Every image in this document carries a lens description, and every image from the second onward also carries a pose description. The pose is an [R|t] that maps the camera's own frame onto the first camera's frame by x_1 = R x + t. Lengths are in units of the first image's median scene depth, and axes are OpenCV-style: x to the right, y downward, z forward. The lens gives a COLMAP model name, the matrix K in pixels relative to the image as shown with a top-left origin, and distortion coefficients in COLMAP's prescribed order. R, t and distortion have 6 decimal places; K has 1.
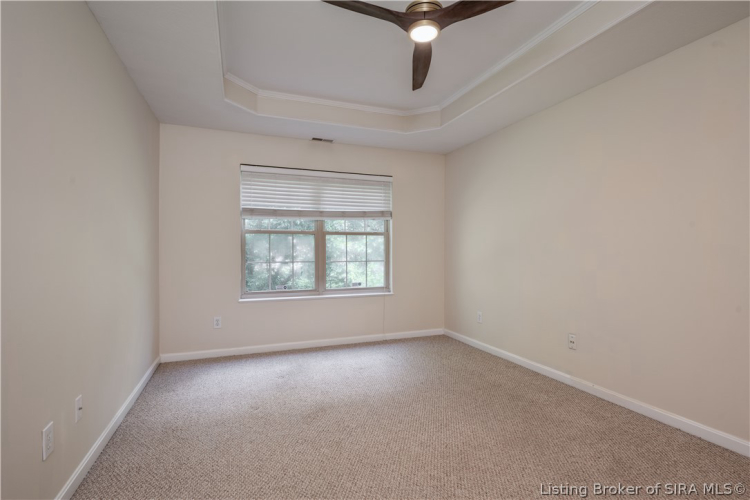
lens RADIAL K [[353.7, 0, 374.9], [0, 353.7, 250.6], [0, 0, 1]] dist [0.000989, 0.000028]
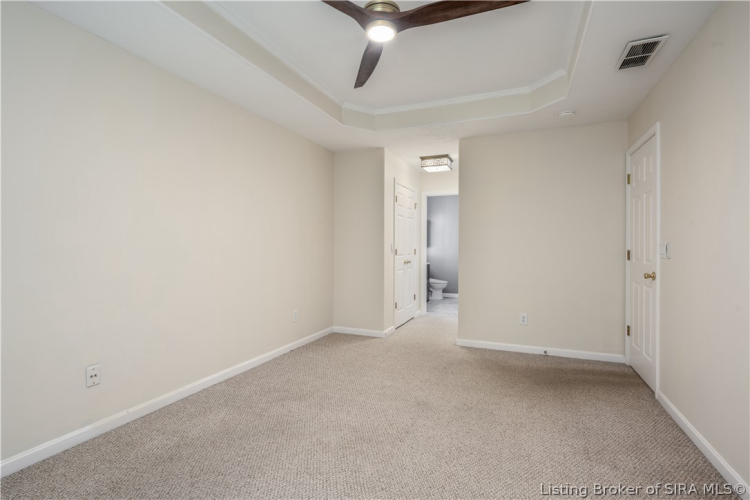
lens RADIAL K [[353.7, 0, 374.8], [0, 353.7, 249.5], [0, 0, 1]] dist [0.000989, 0.000028]
pose [[-0.714246, -0.001979, 0.699892, -0.429464], [-0.000390, 0.999997, 0.002428, -0.000600], [-0.699895, 0.001461, -0.714245, 1.351340]]
